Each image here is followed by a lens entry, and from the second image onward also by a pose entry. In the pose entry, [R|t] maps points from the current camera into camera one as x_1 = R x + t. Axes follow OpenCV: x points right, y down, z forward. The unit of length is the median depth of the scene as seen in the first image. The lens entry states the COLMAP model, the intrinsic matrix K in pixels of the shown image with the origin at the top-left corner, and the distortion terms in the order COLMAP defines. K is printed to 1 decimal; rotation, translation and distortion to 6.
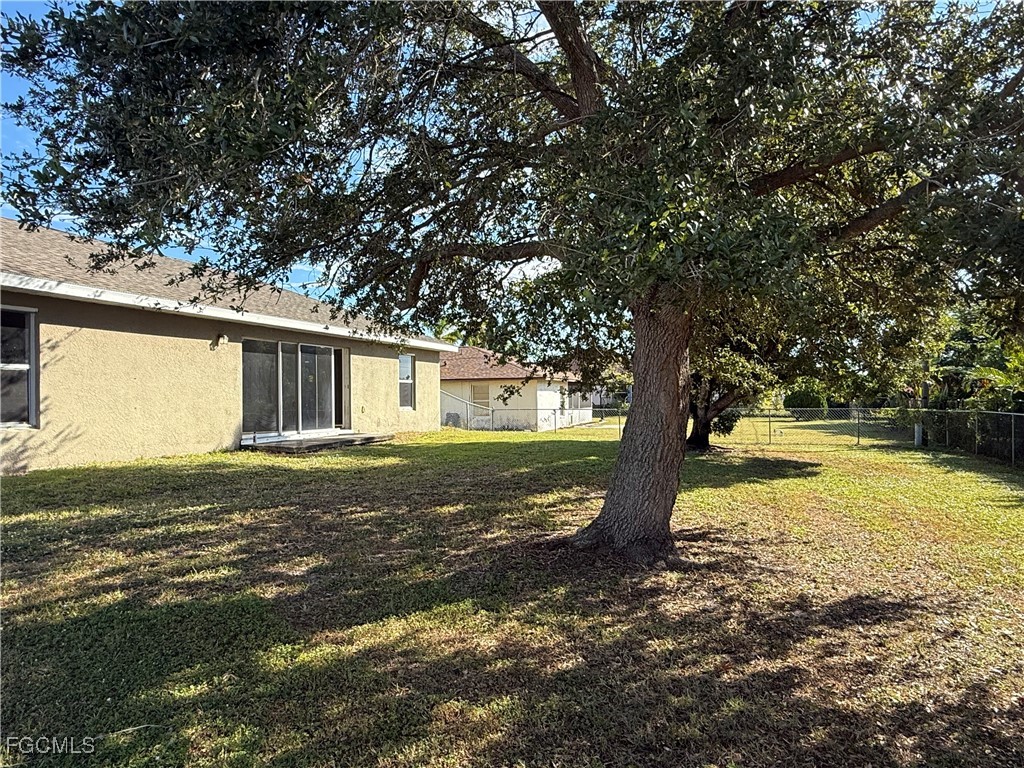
lens RADIAL K [[641.0, 0, 512.8], [0, 641.0, 386.2], [0, 0, 1]] dist [-0.005414, 0.004376]
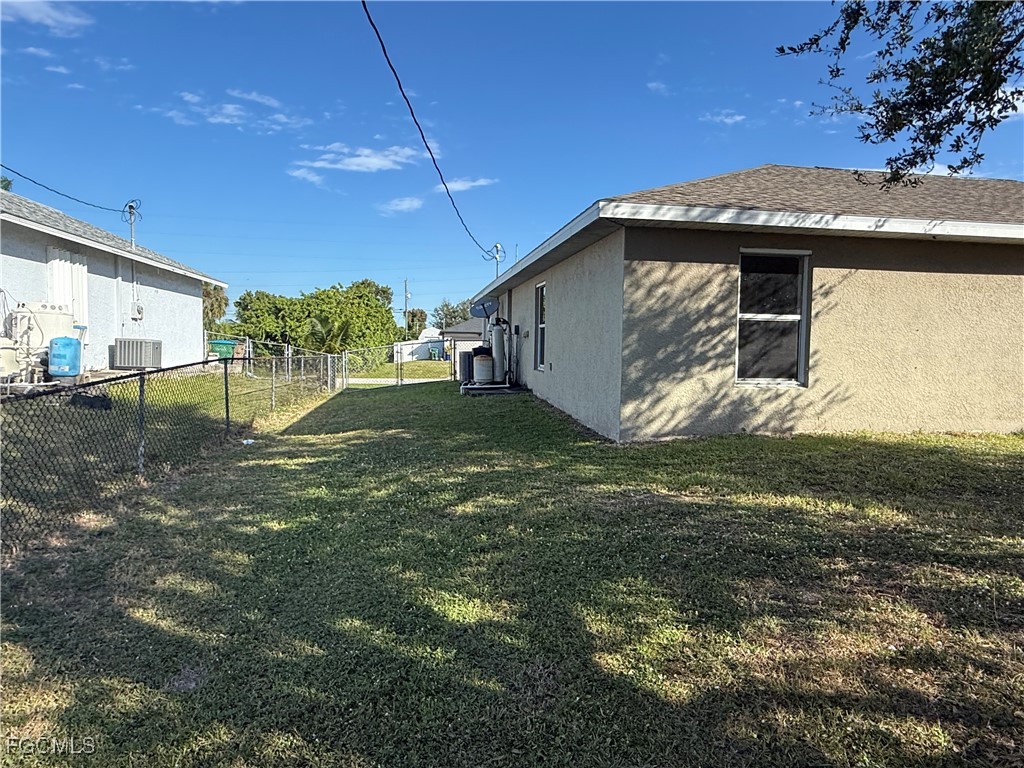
lens RADIAL K [[641.0, 0, 512.8], [0, 641.0, 386.2], [0, 0, 1]] dist [-0.005414, 0.004376]
pose [[0.488323, 0.074863, -0.869446, -0.170856], [-0.008900, 0.996689, 0.080820, -0.002920], [0.872617, -0.031729, 0.487373, 0.215222]]
